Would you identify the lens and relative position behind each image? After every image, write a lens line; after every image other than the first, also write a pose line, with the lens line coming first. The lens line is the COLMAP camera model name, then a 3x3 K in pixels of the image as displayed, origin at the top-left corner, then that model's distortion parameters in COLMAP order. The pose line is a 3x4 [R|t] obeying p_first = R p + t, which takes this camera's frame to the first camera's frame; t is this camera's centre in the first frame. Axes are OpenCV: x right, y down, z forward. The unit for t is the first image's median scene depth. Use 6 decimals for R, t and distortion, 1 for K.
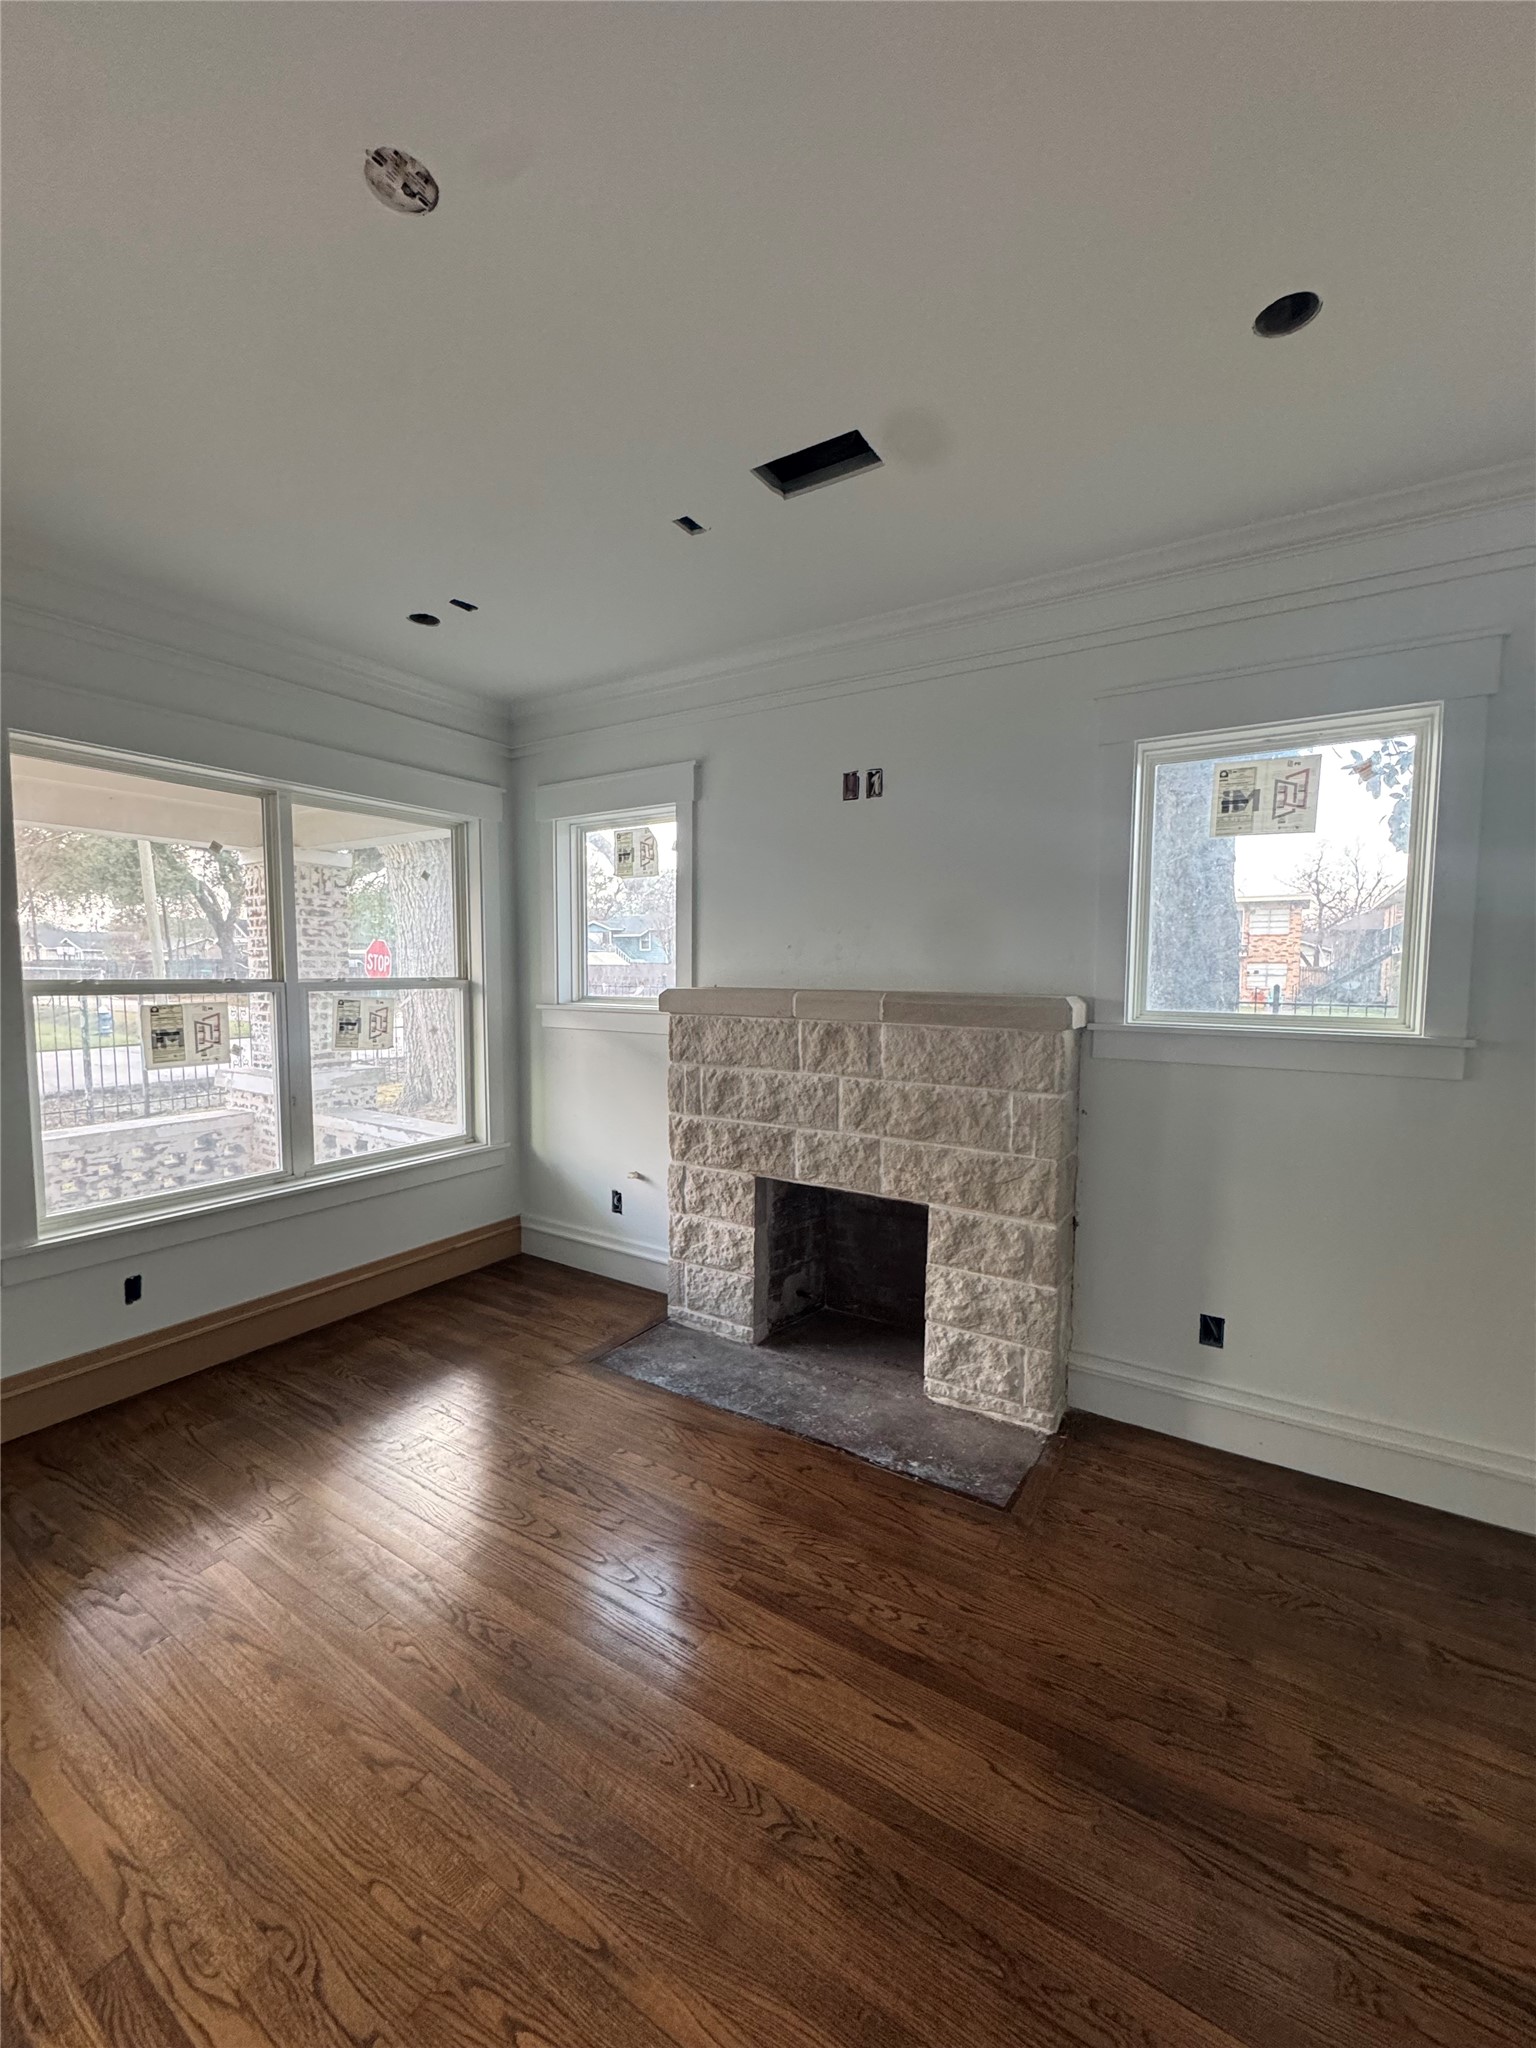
lens RADIAL K [[816.9, 0, 771.3], [0, 816.9, 1027.6], [0, 0, 1]] dist [-0.000068, 0.000240]
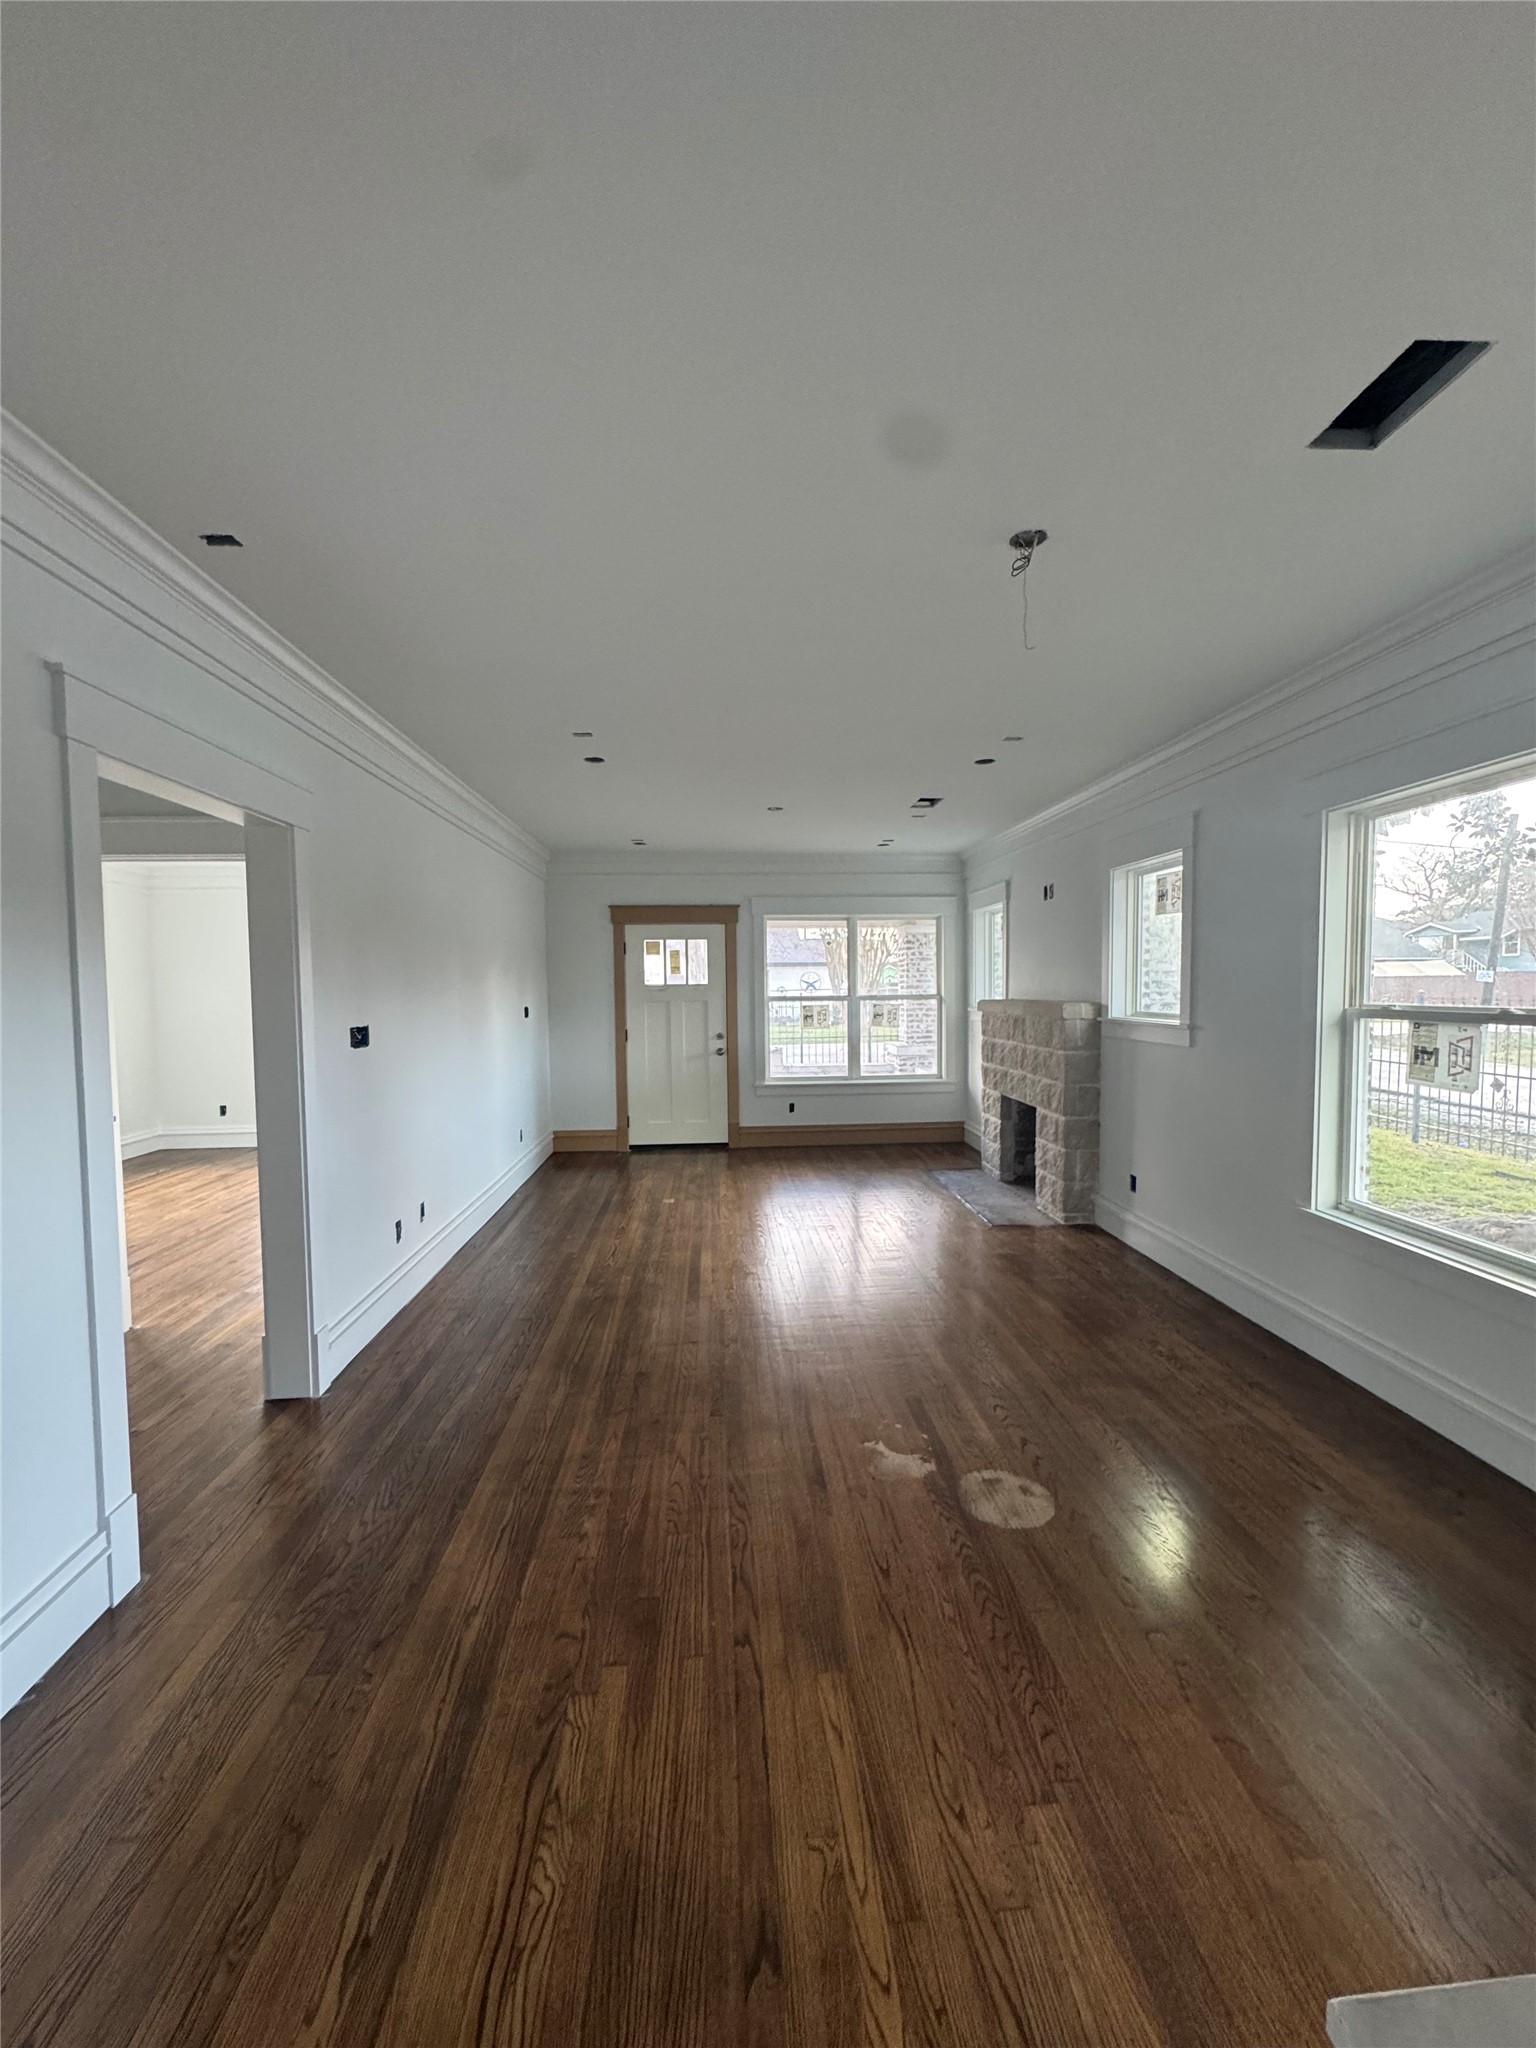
lens RADIAL K [[816.9, 0, 774.2], [0, 816.9, 1027.5], [0, 0, 1]] dist [-0.000068, 0.000240]
pose [[0.592581, 0.027452, -0.805043, 1.294709], [-0.040863, 0.999157, 0.003992, 0.037047], [0.804473, 0.030531, 0.593203, -0.643409]]
